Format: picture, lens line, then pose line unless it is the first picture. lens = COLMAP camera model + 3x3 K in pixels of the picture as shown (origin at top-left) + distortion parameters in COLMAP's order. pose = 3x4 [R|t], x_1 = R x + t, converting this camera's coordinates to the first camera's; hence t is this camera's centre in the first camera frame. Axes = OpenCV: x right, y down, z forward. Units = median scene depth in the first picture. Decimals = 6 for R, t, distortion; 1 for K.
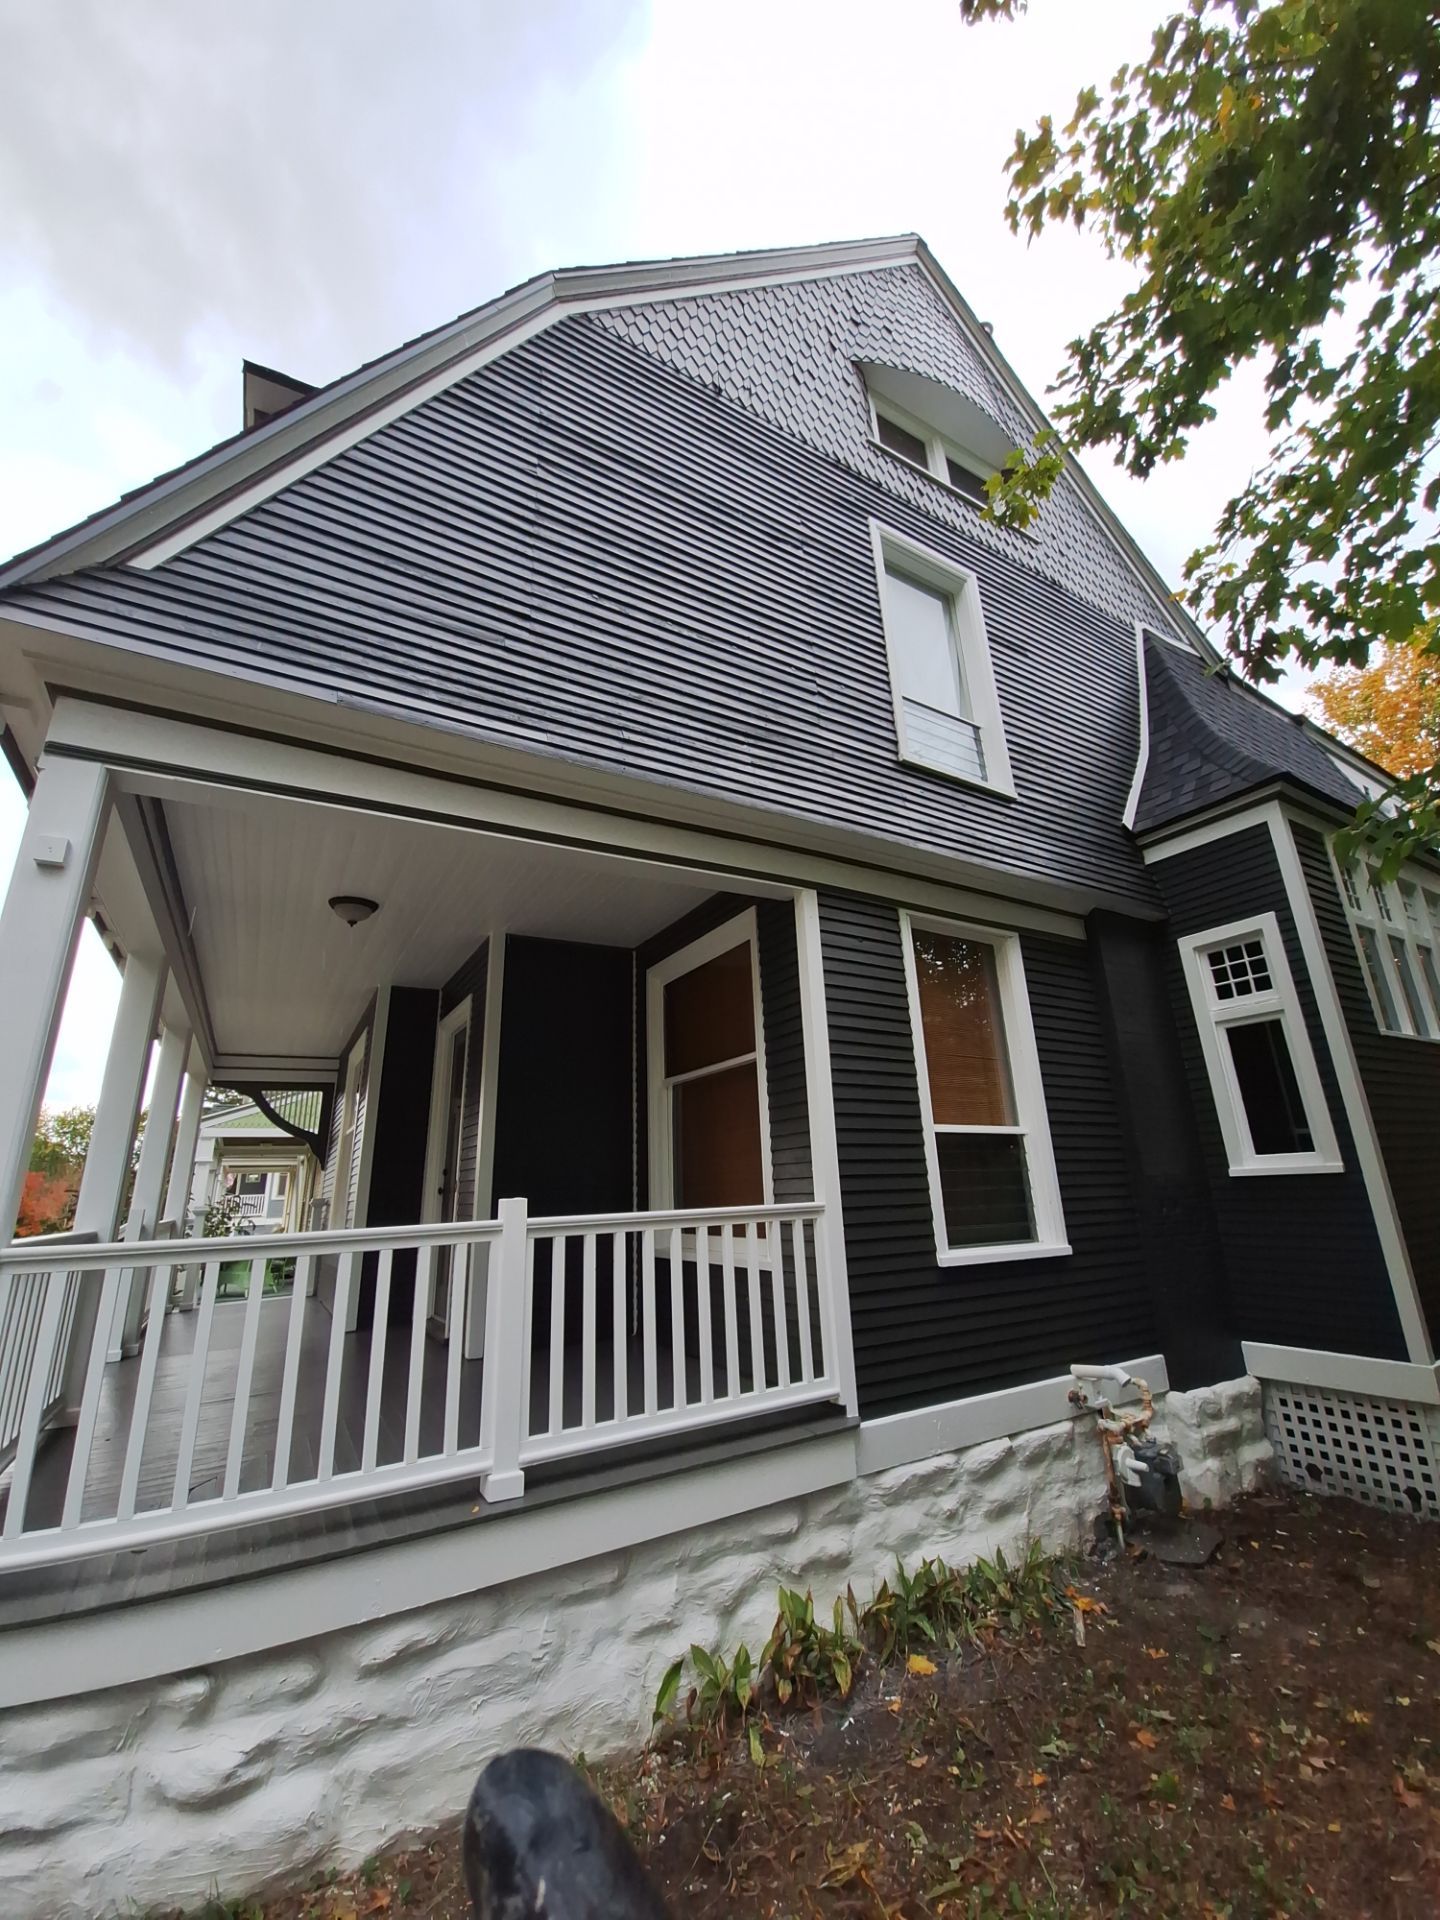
lens RADIAL K [[748.0, 0, 725.0], [0, 748.0, 932.9], [0, 0, 1]] dist [0.026324, -0.032689]
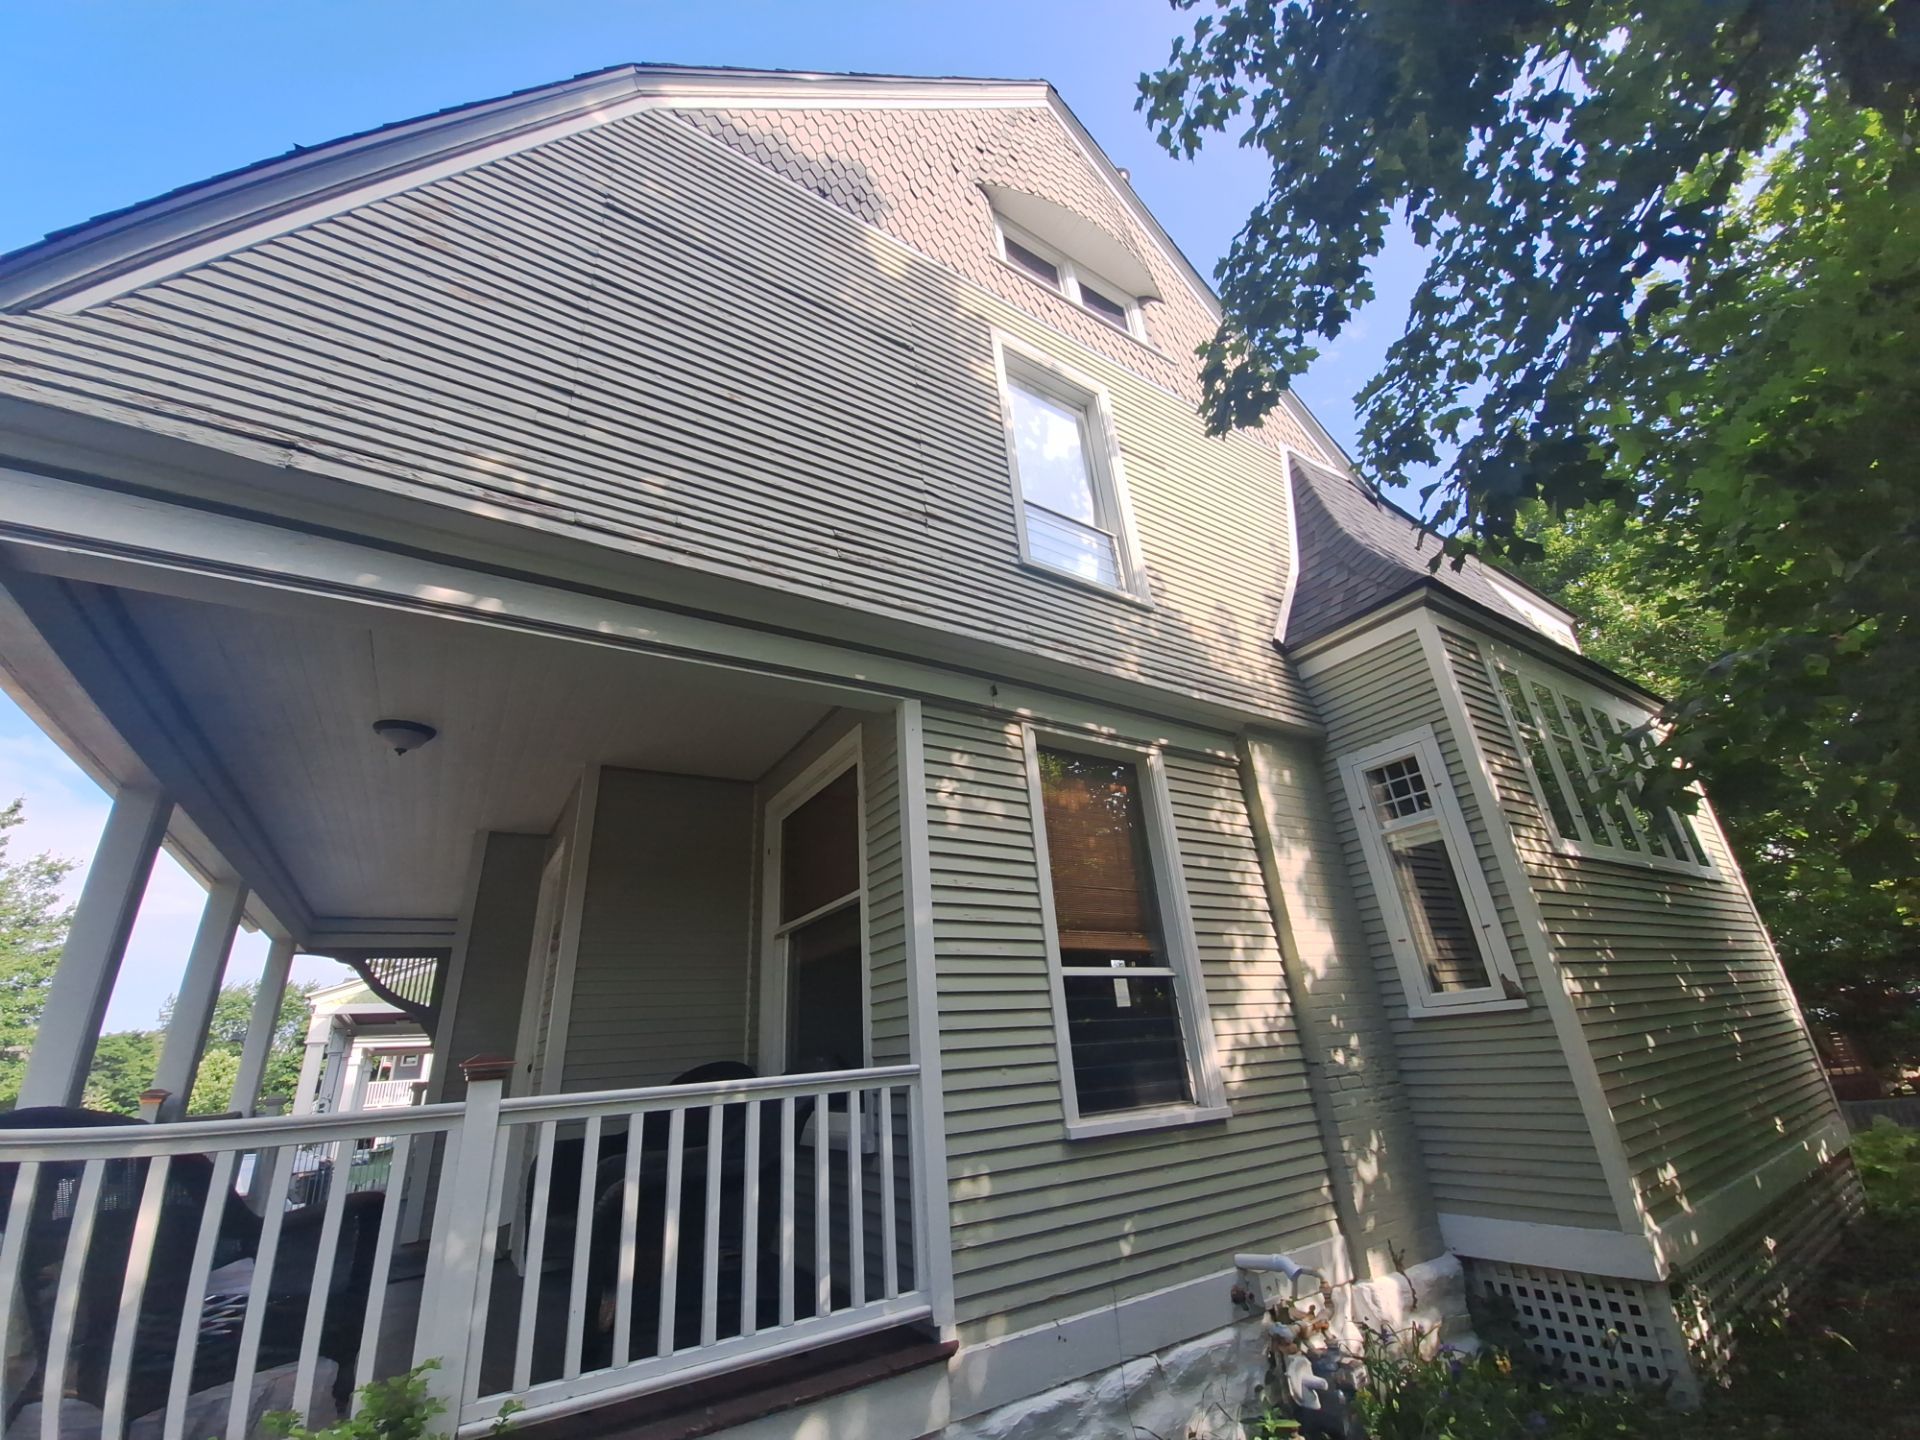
lens RADIAL K [[747.3, 0, 957.8], [0, 747.3, 707.7], [0, 0, 1]] dist [0.003341, -0.010633]
pose [[0.999142, -0.015630, 0.038348, 0.106737], [0.019479, 0.994580, -0.102135, 0.035620], [-0.036544, 0.102794, 0.994031, 0.095268]]
